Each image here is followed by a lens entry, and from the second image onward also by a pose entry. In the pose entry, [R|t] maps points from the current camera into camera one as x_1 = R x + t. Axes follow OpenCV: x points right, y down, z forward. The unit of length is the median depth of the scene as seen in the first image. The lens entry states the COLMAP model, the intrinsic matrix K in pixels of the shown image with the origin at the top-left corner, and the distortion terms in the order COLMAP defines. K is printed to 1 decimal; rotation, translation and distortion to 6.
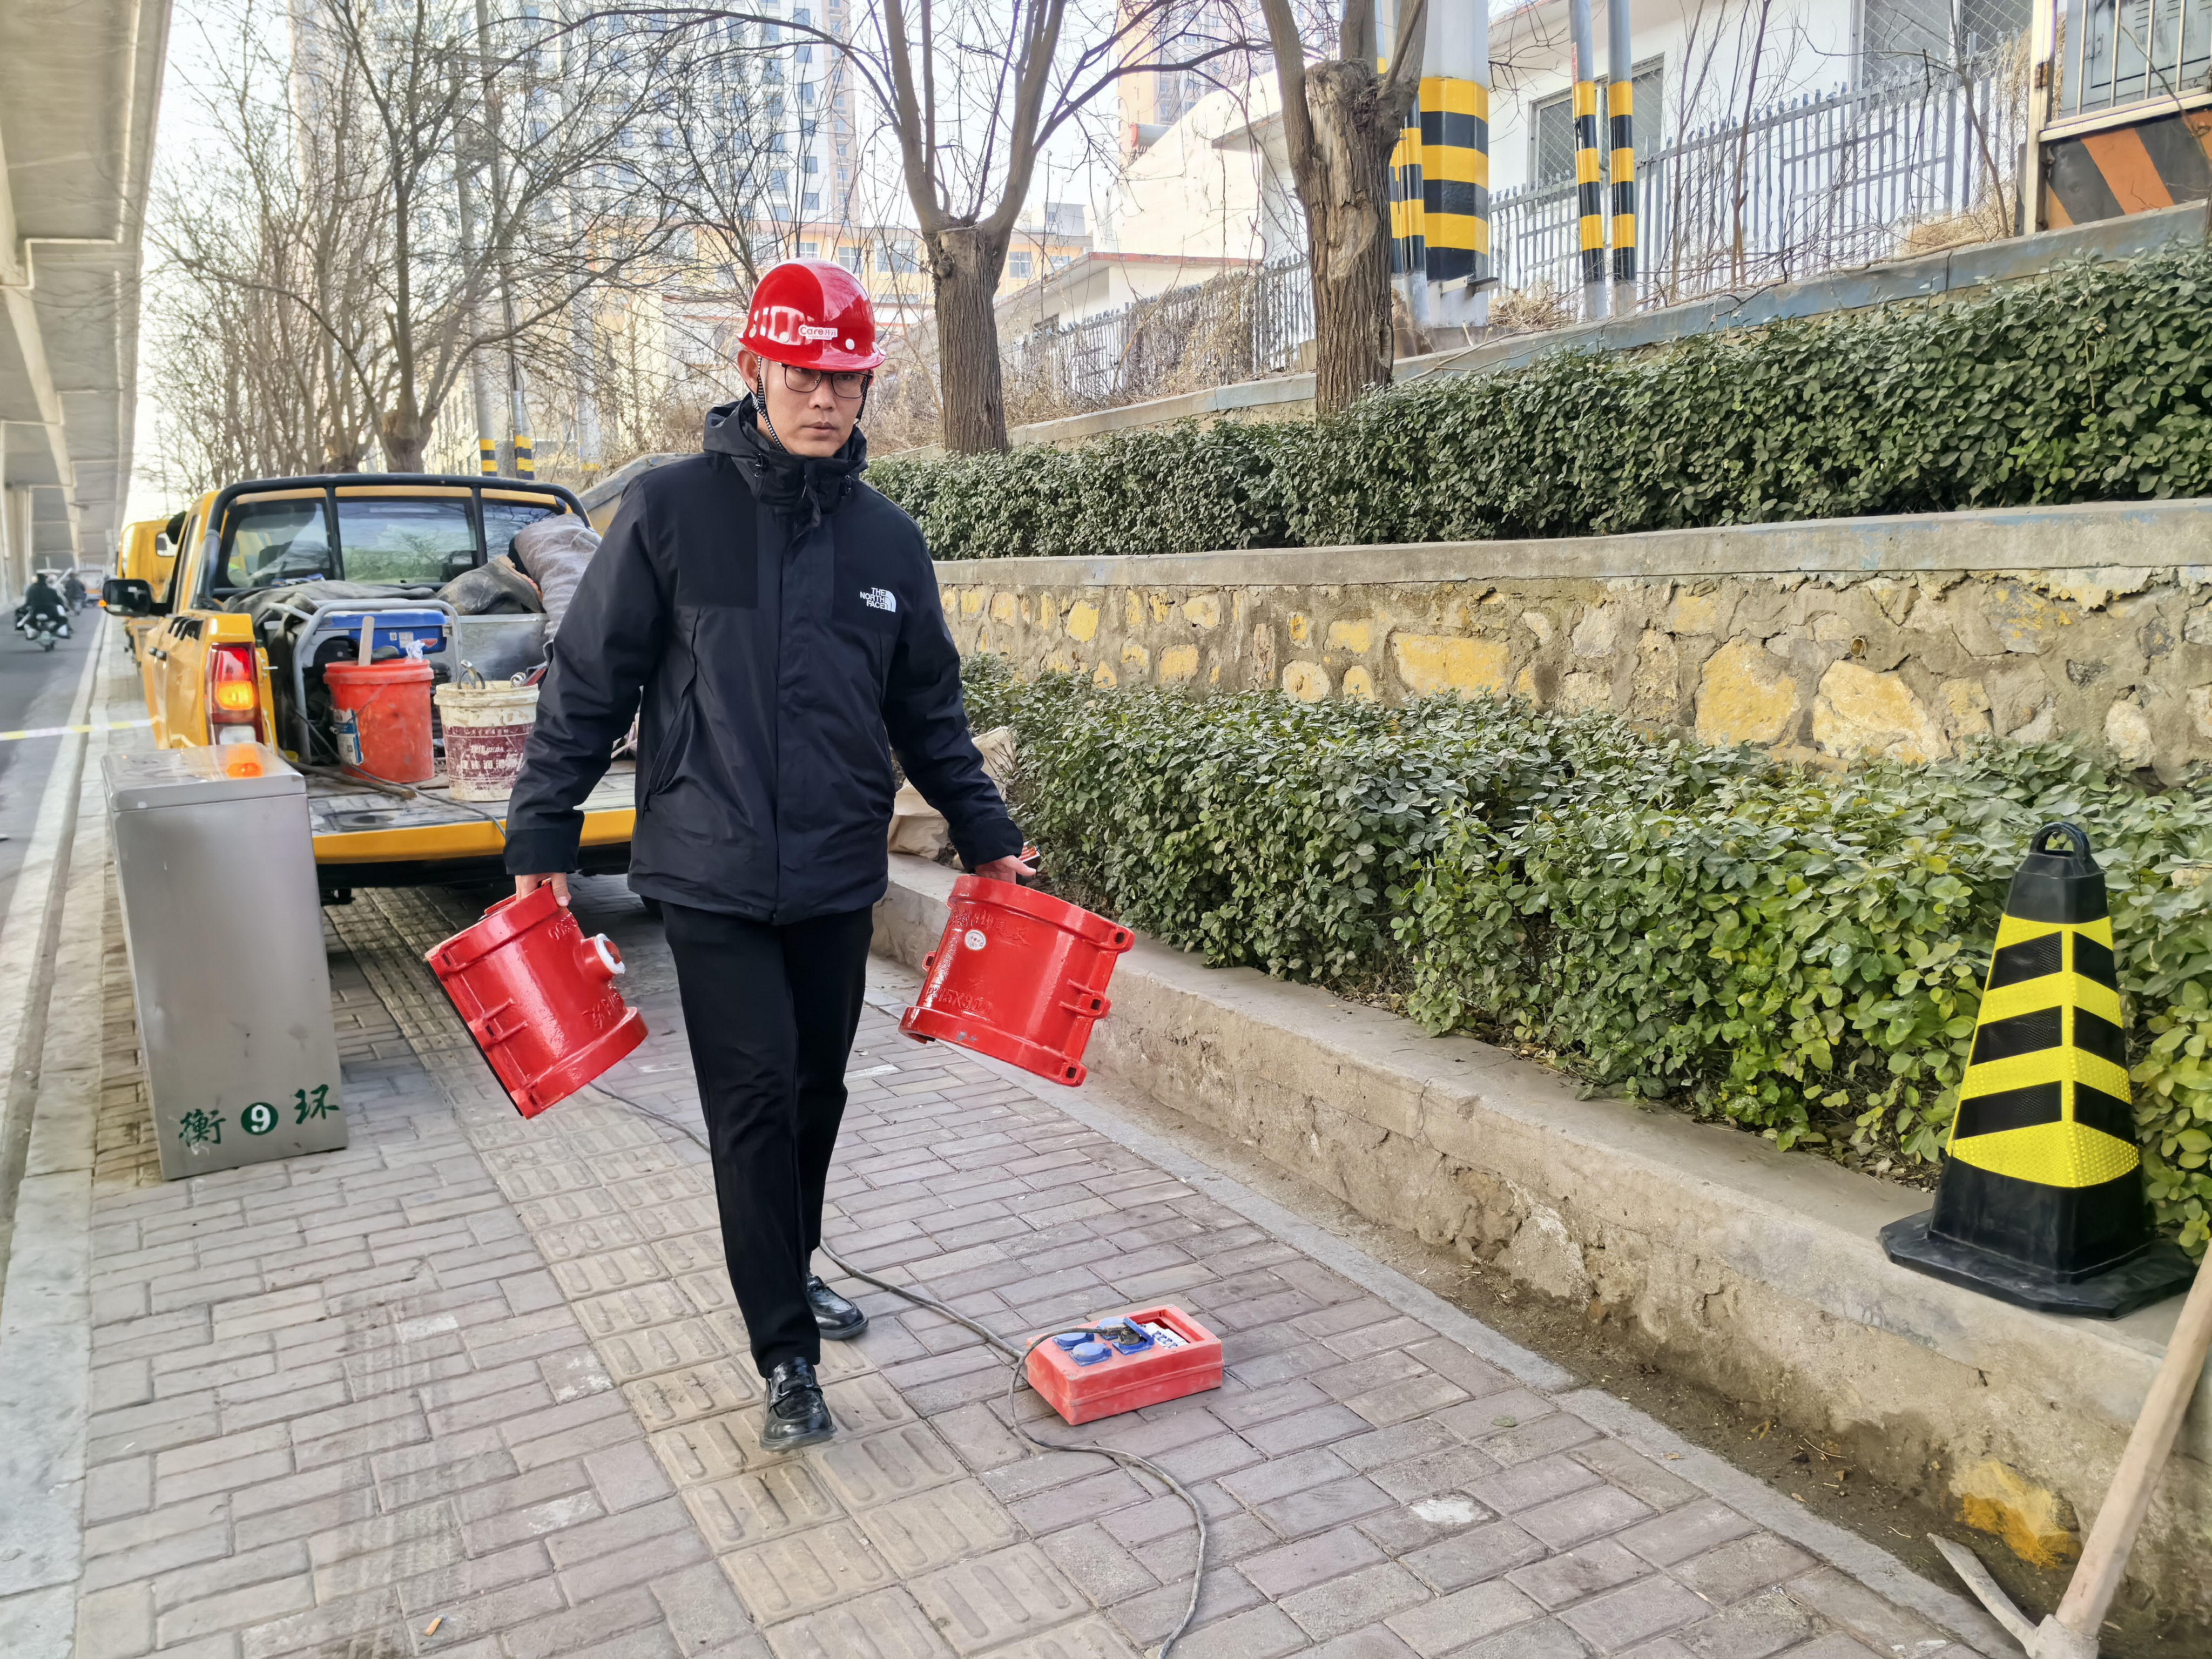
lens RADIAL K [[1777.4, 0, 1106.0], [0, 1777.4, 829.5], [0, 0, 1]] dist [0.083680, -0.136410]
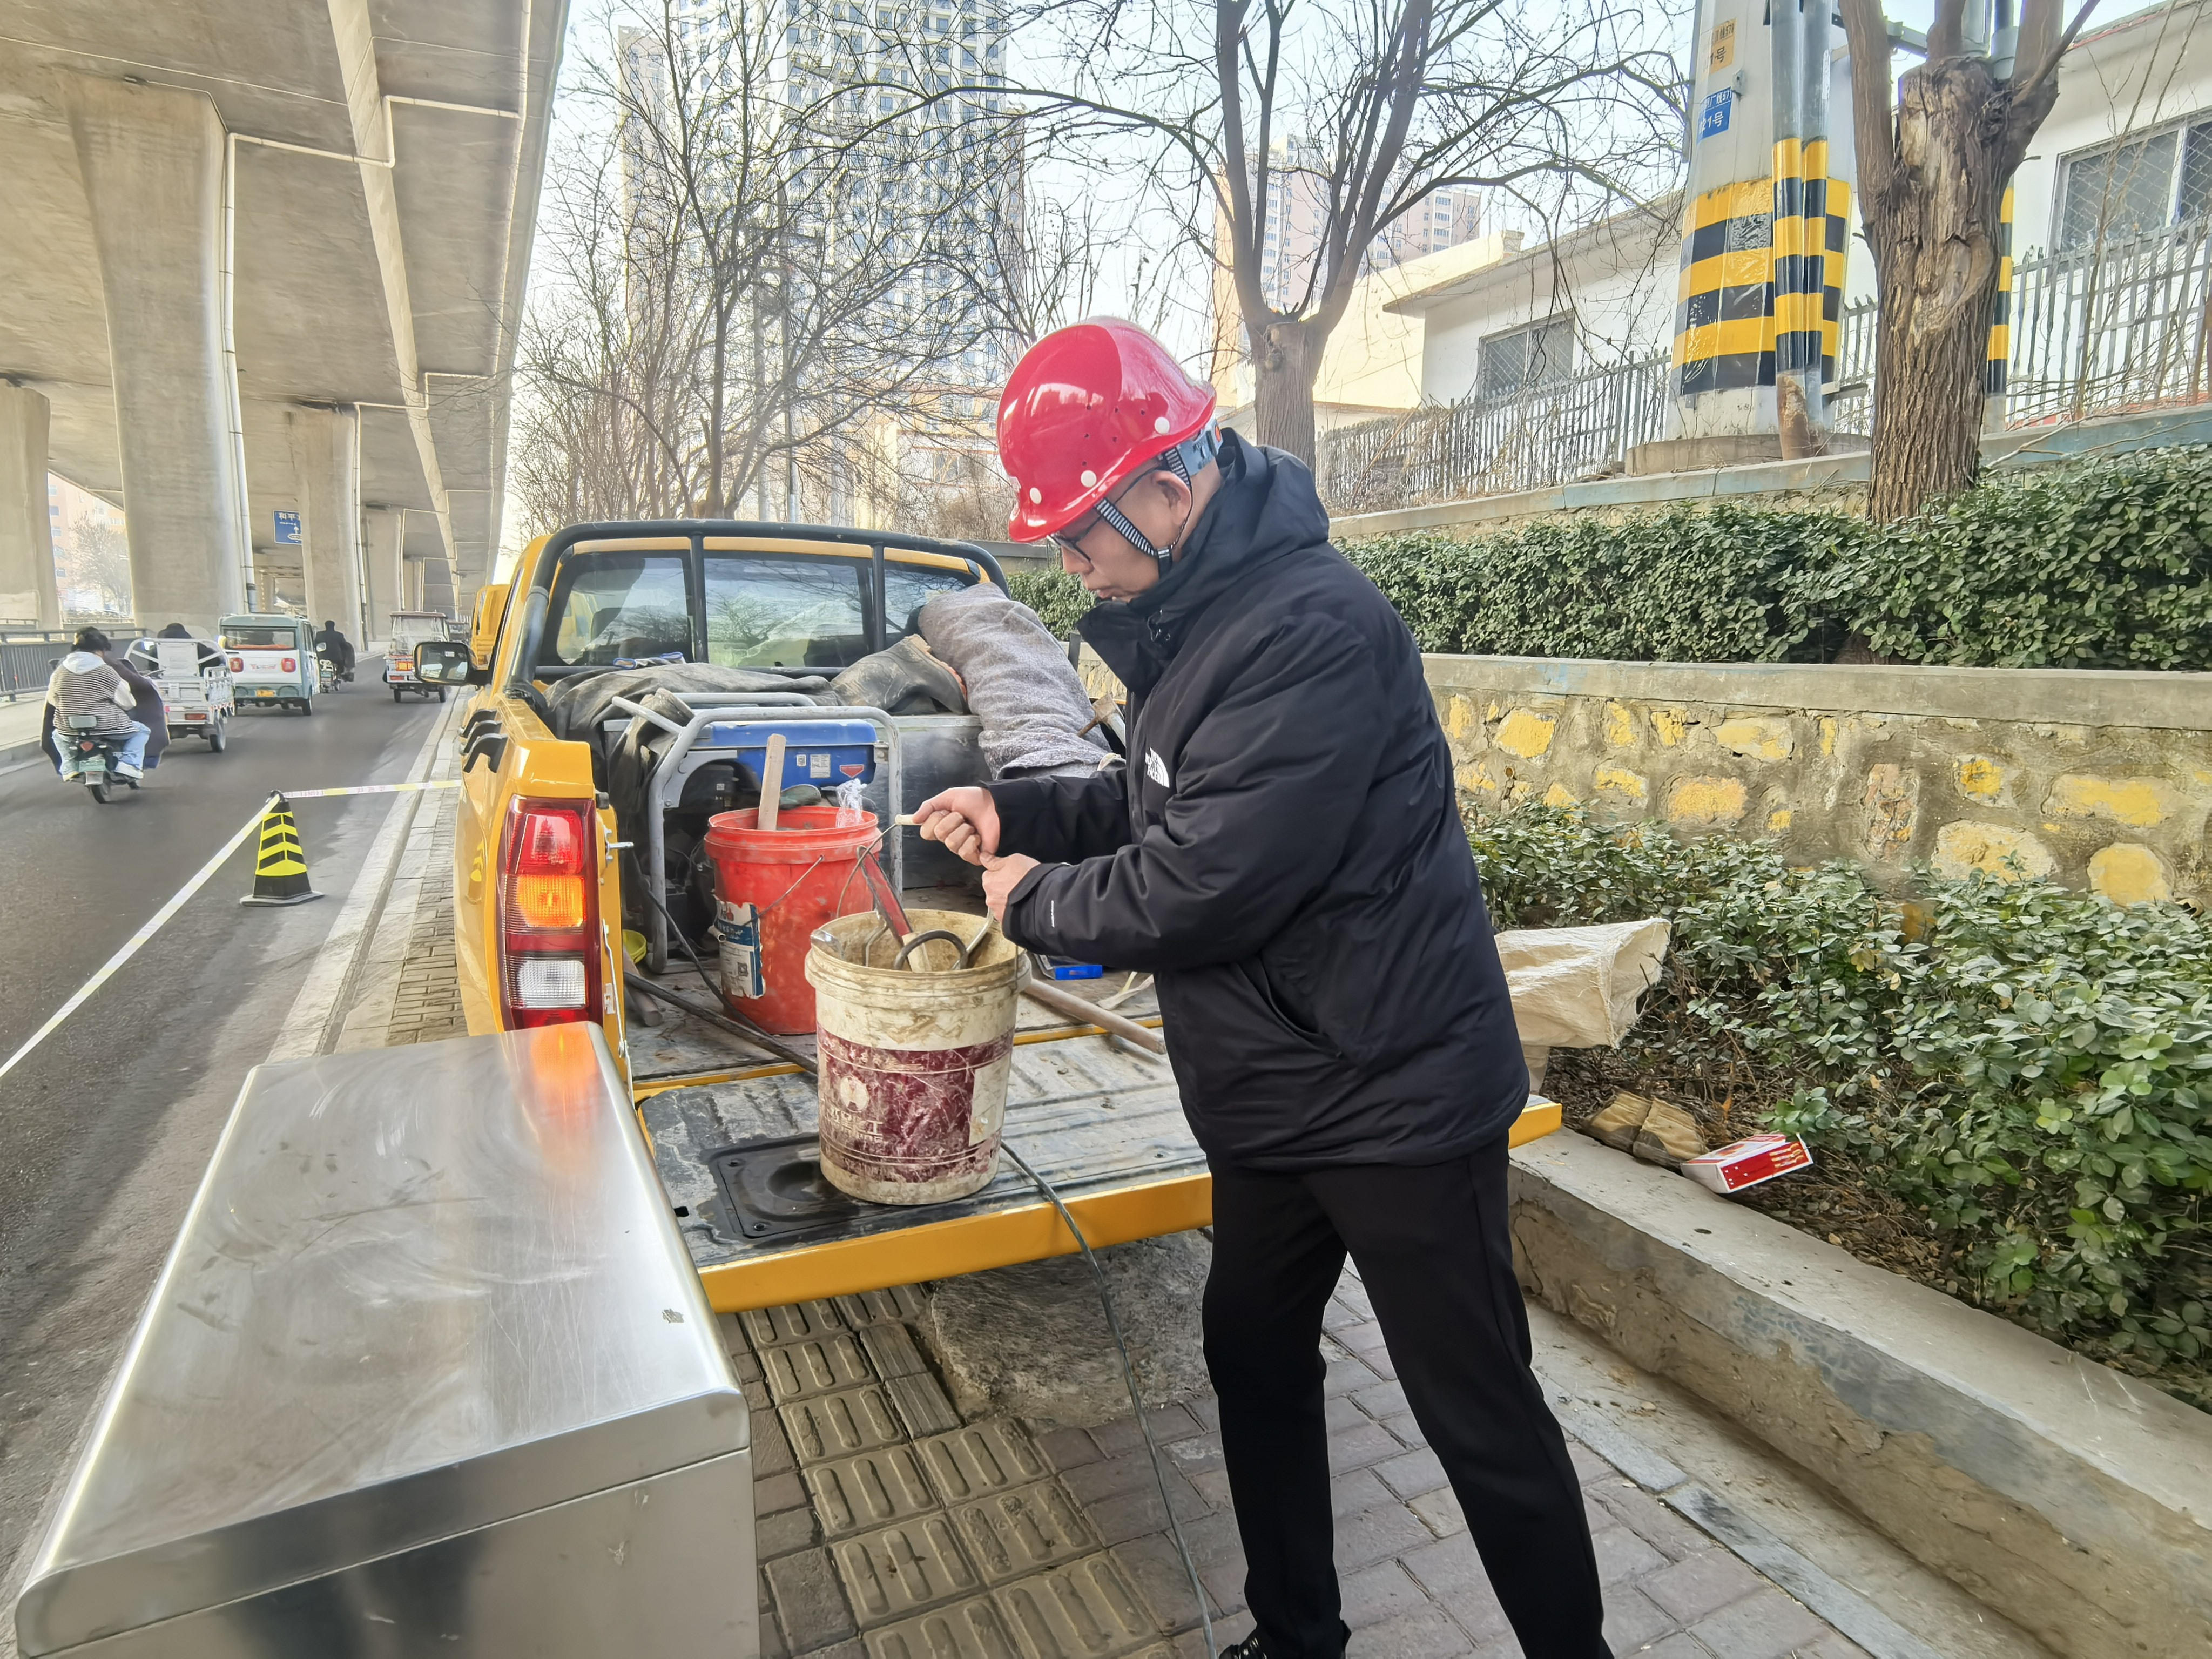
lens RADIAL K [[1248.0, 0, 1107.4], [0, 1248.0, 811.1], [0, 0, 1]] dist [0.005998, 0.001975]
pose [[0.998179, 0.047873, -0.036706, -0.208815], [-0.048378, 0.998744, -0.013015, -0.068590], [0.036037, 0.014767, 0.999241, 0.431499]]
